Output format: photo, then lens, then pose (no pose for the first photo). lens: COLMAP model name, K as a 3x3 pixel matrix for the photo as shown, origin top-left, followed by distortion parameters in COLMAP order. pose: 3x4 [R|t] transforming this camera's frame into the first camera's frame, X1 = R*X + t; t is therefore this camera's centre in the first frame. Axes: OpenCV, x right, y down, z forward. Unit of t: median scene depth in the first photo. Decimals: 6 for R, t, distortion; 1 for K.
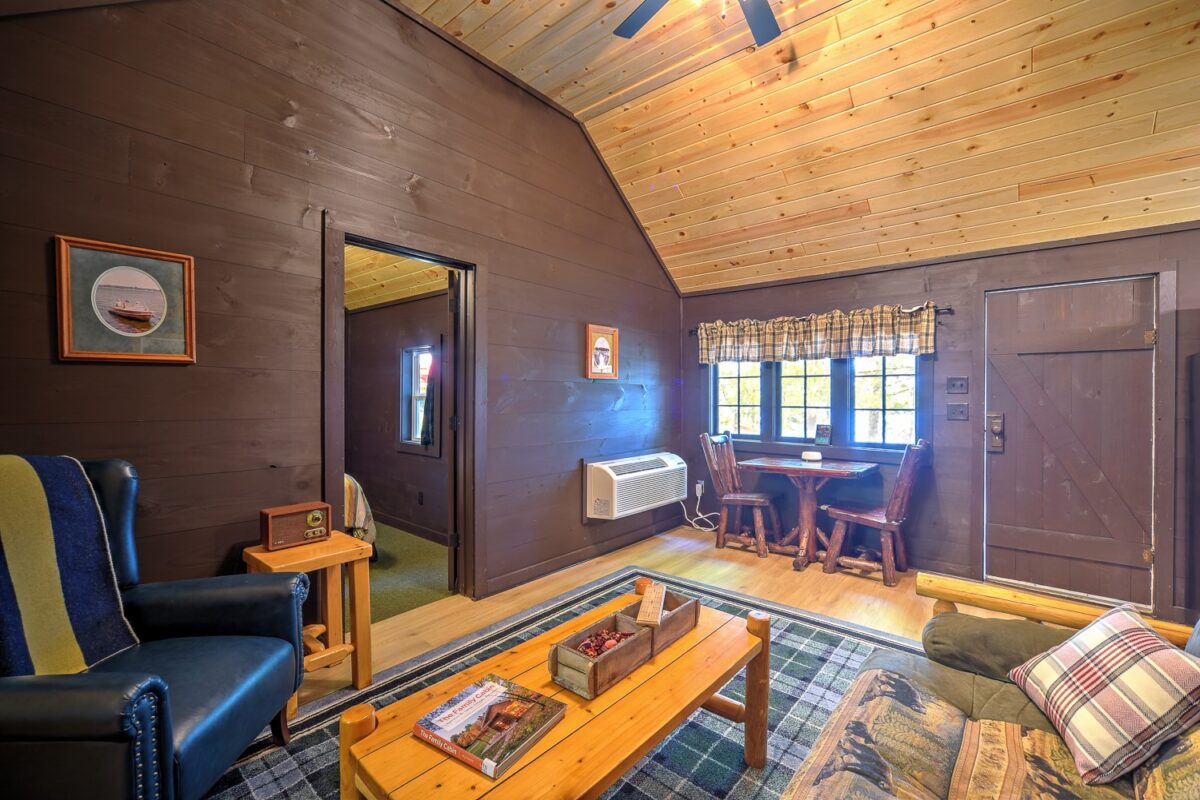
lens RADIAL K [[504.6, 0, 605.0], [0, 504.6, 403.3], [0, 0, 1]] dist [-0.007463, 0.002448]
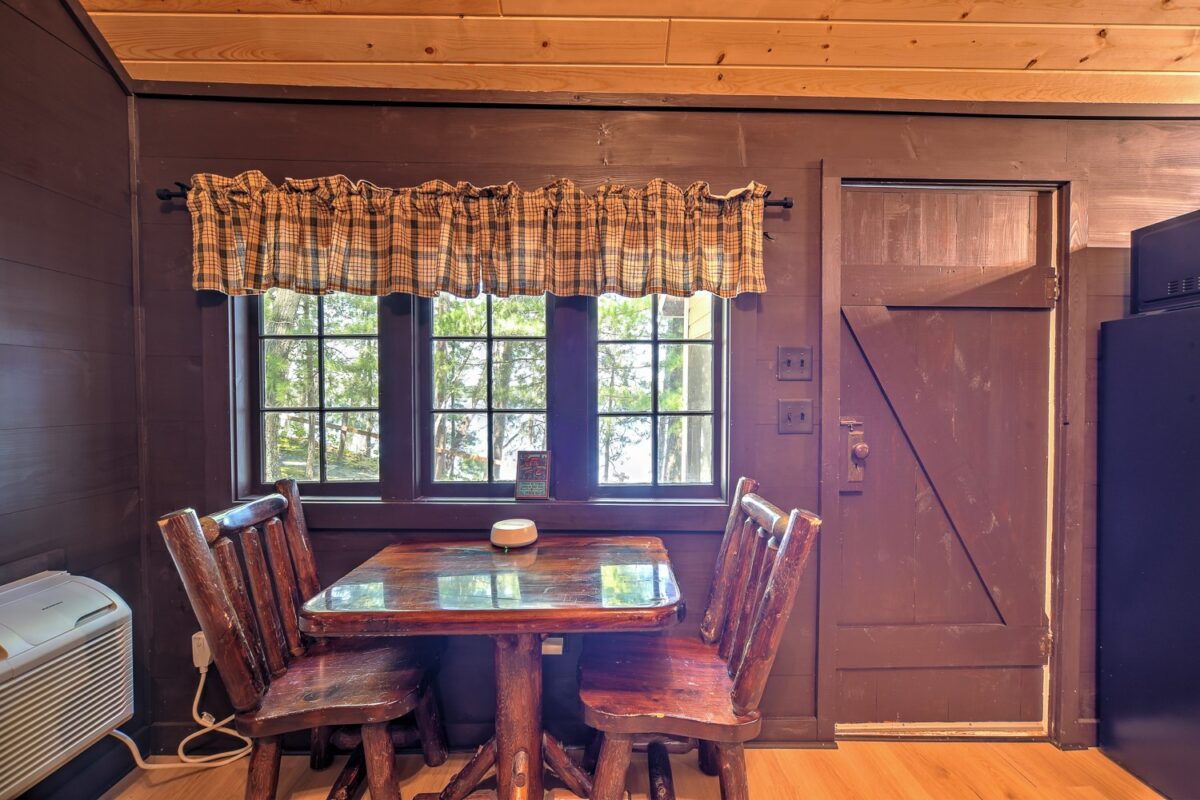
lens RADIAL K [[504.6, 0, 605.2], [0, 504.6, 398.6], [0, 0, 1]] dist [-0.007463, 0.002448]
pose [[0.748438, -0.012257, 0.663091, 0.200315], [0.008173, 0.999924, 0.009258, -0.006207], [-0.663154, -0.001509, 0.748481, 0.658647]]
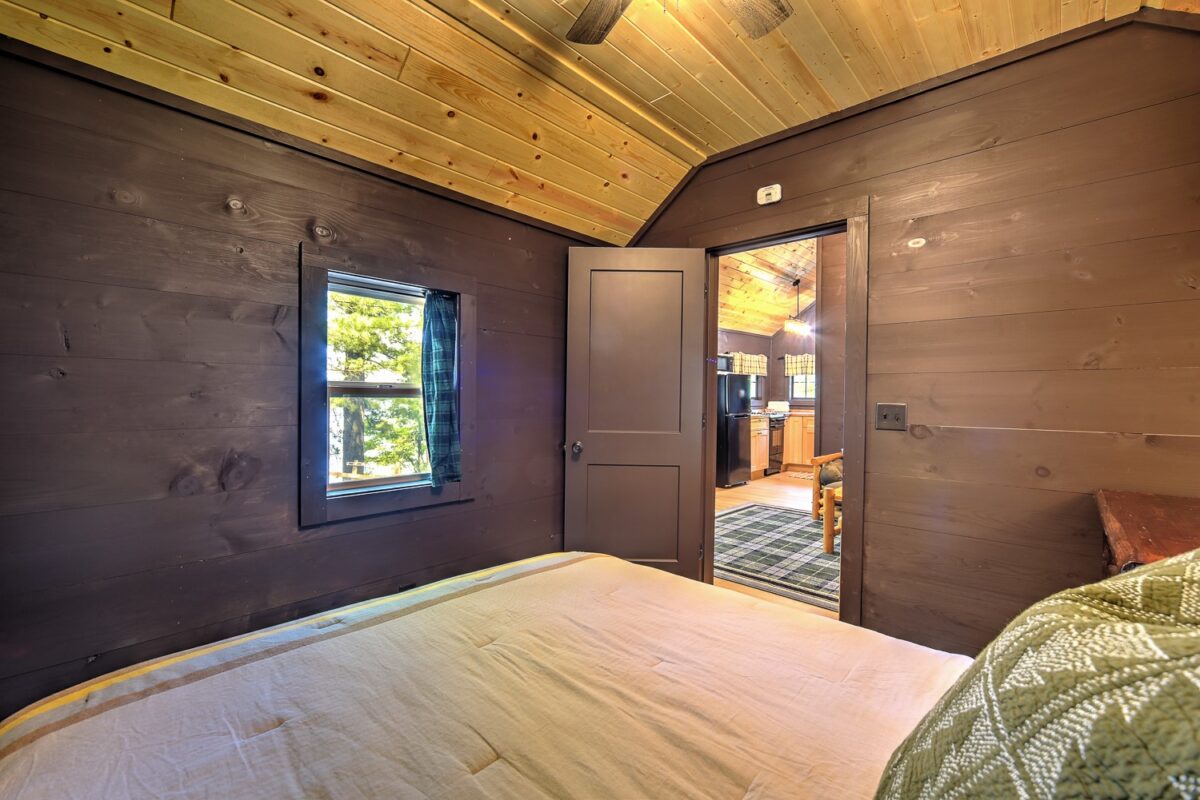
lens RADIAL K [[504.6, 0, 605.4], [0, 504.6, 400.9], [0, 0, 1]] dist [-0.007463, 0.002448]
pose [[0.043134, -0.017805, 0.998911, -0.966717], [0.005023, 0.999832, 0.017605, -0.010548], [-0.999057, 0.004258, 0.043216, 0.911460]]
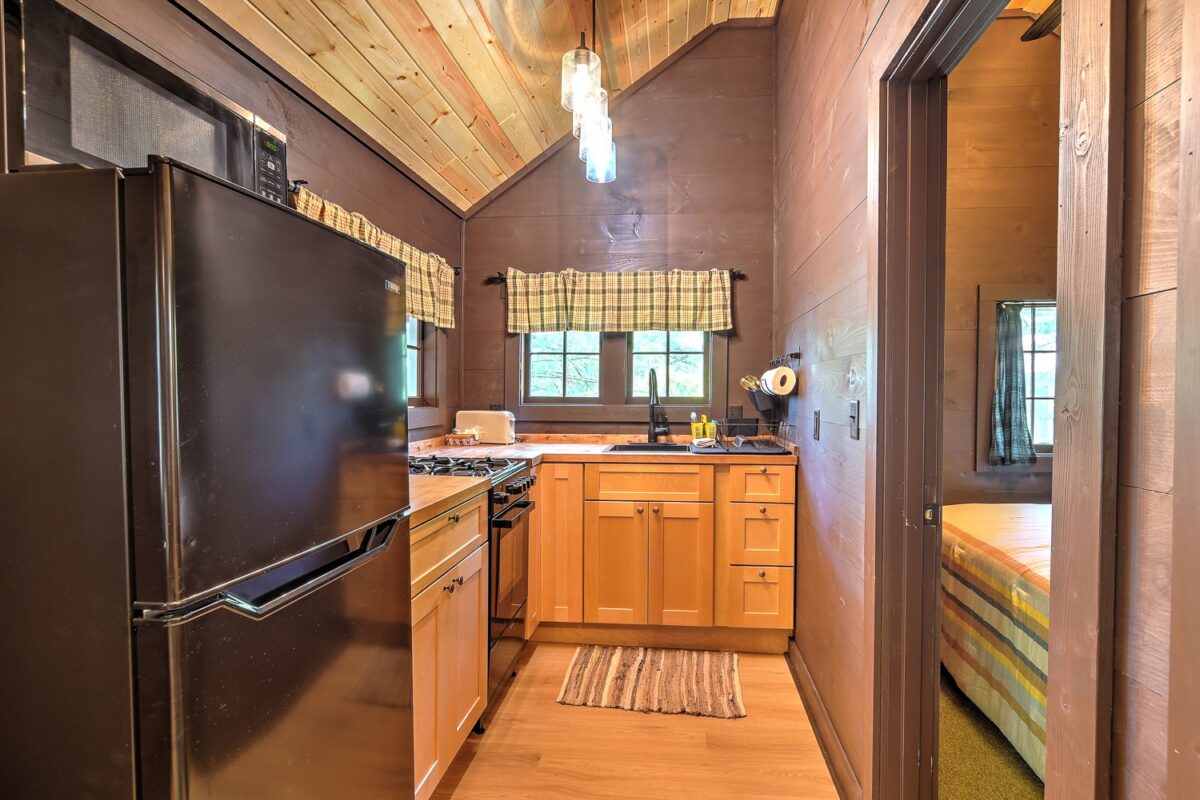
lens RADIAL K [[575.7, 0, 631.0], [0, 575.7, 400.2], [0, 0, 1]] dist [-0.006298, -0.000231]
pose [[-0.584671, -0.020701, 0.811006, 0.485342], [0.000065, 0.999673, 0.025564, -0.000943], [-0.811270, 0.015000, -0.584479, 0.564887]]
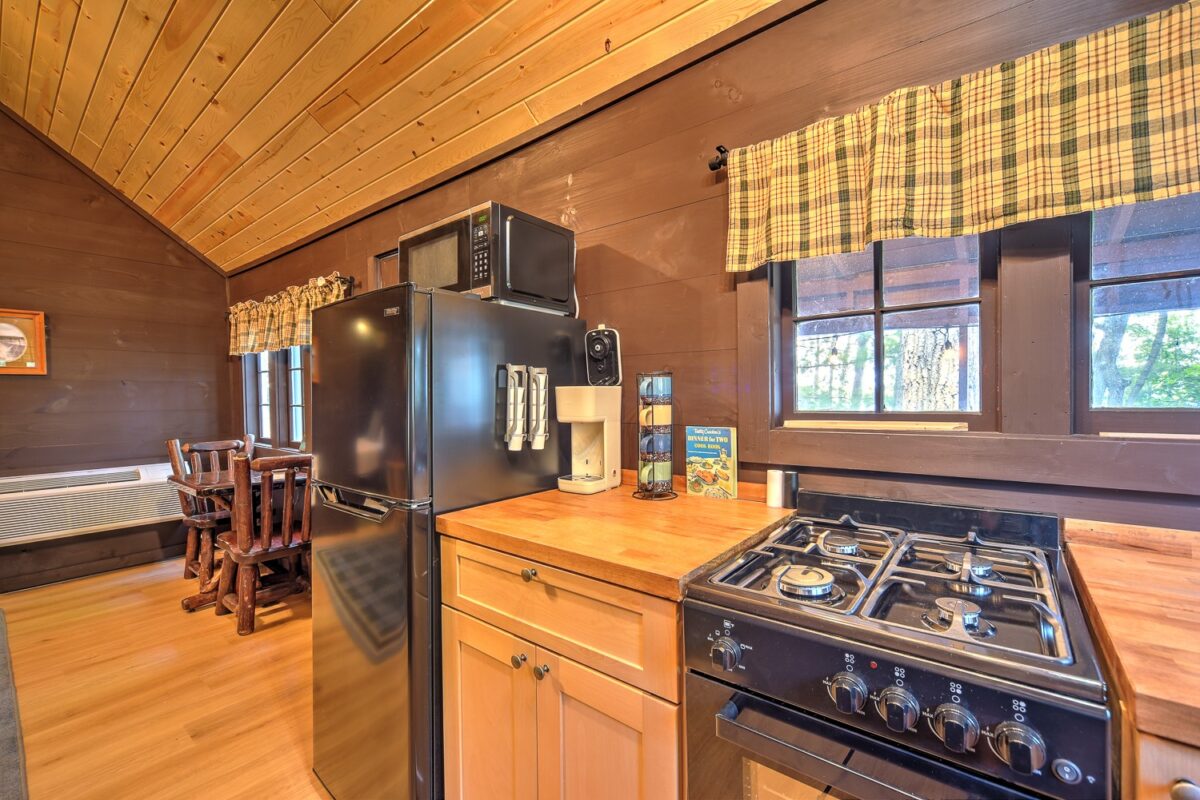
lens RADIAL K [[504.6, 0, 603.4], [0, 504.6, 401.7], [0, 0, 1]] dist [-0.007463, 0.002448]
pose [[0.999332, -0.012268, 0.034433, 0.922886], [0.012215, 0.999924, 0.001731, 0.005797], [-0.034452, -0.001309, 0.999406, 0.167980]]
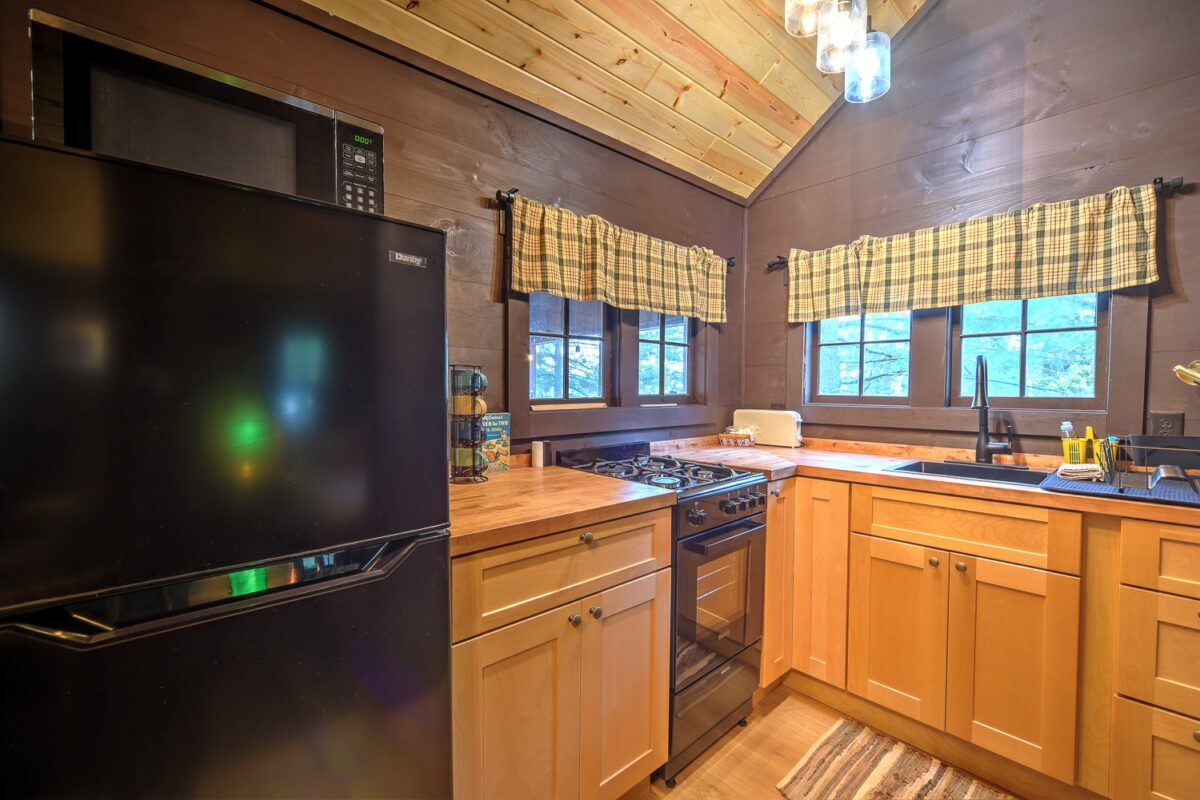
lens RADIAL K [[504.6, 0, 606.5], [0, 504.6, 401.2], [0, 0, 1]] dist [-0.007463, 0.002448]
pose [[0.114472, -0.029664, 0.992983, 0.594828], [0.005831, 0.999557, 0.029188, 0.002941], [-0.993409, 0.002449, 0.114594, 0.380516]]
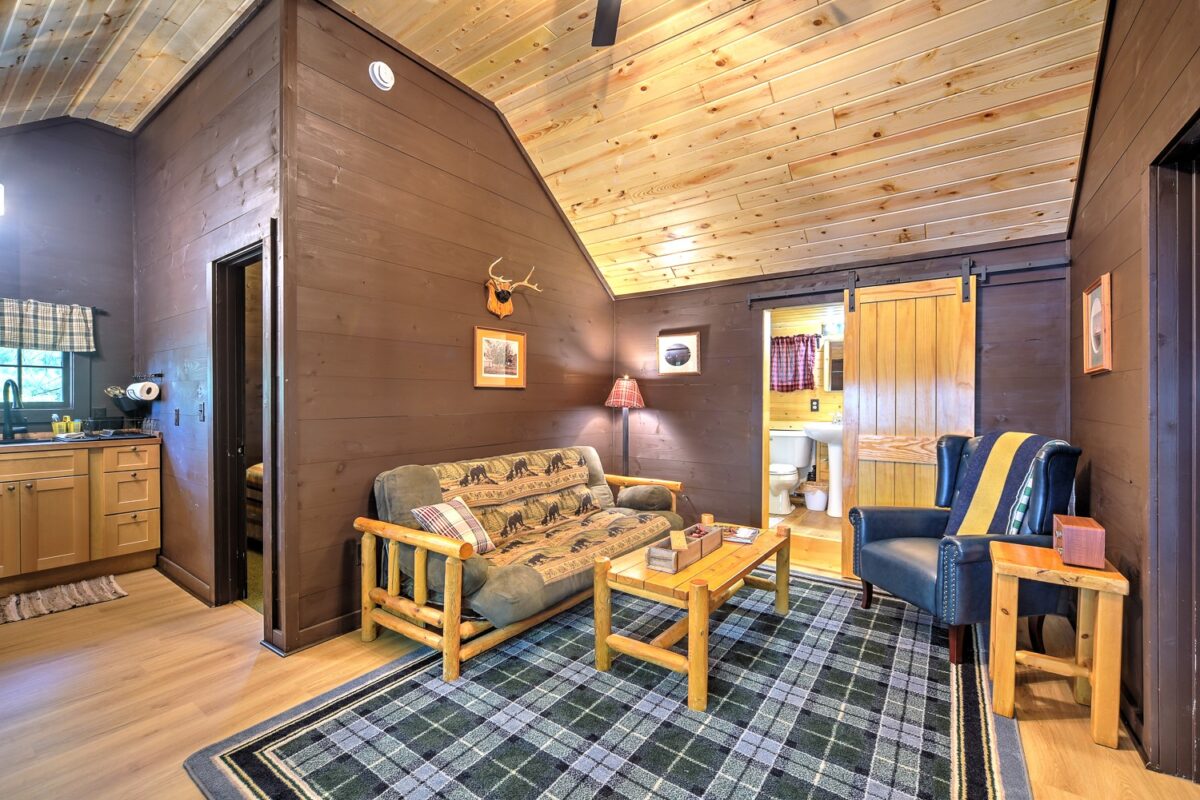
lens RADIAL K [[504.6, 0, 605.0], [0, 504.6, 402.0], [0, 0, 1]] dist [-0.007463, 0.002448]
pose [[-0.995910, -0.007071, -0.090069, 0.183179], [-0.008865, 0.999770, 0.019539, -0.011542], [0.089910, 0.020258, -0.995744, 1.011091]]
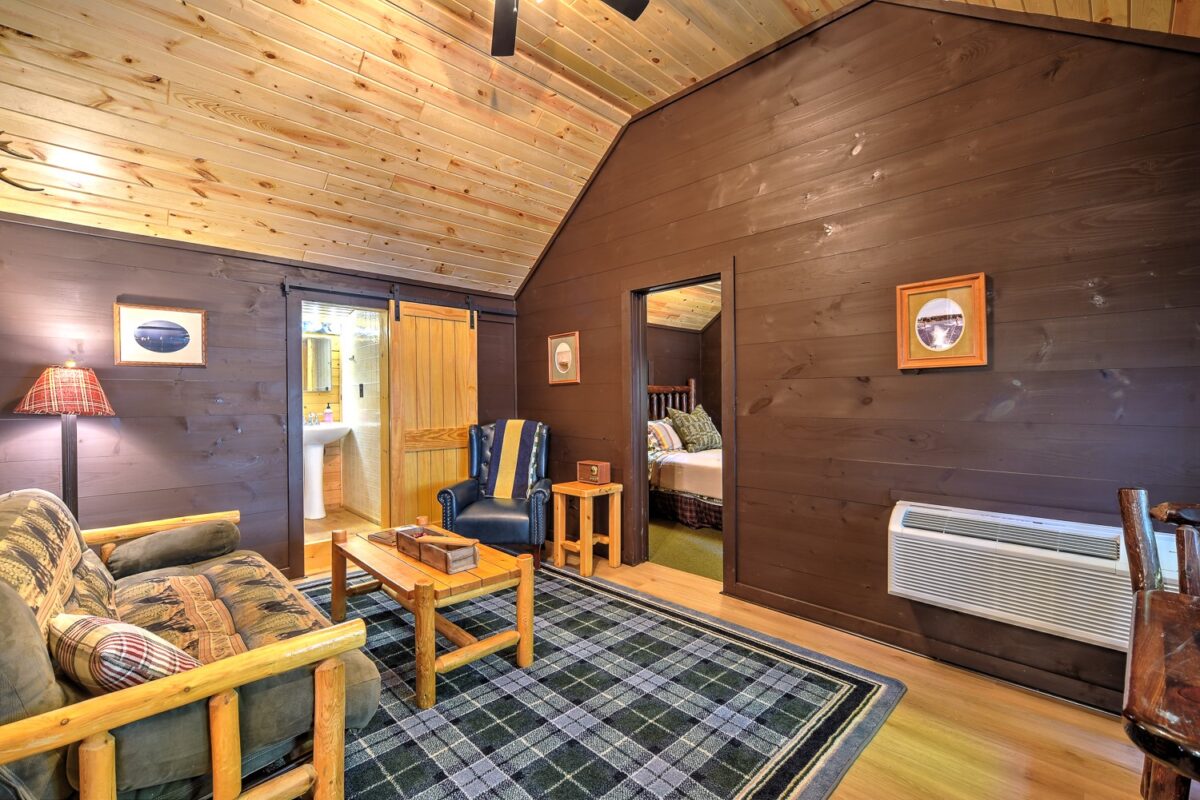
lens RADIAL K [[504.6, 0, 605.1], [0, 504.6, 403.0], [0, 0, 1]] dist [-0.007463, 0.002448]
pose [[-0.087696, 0.004402, -0.996138, 0.626169], [-0.010655, 0.999929, 0.005357, -0.005084], [0.996090, 0.011084, -0.087643, 0.658433]]
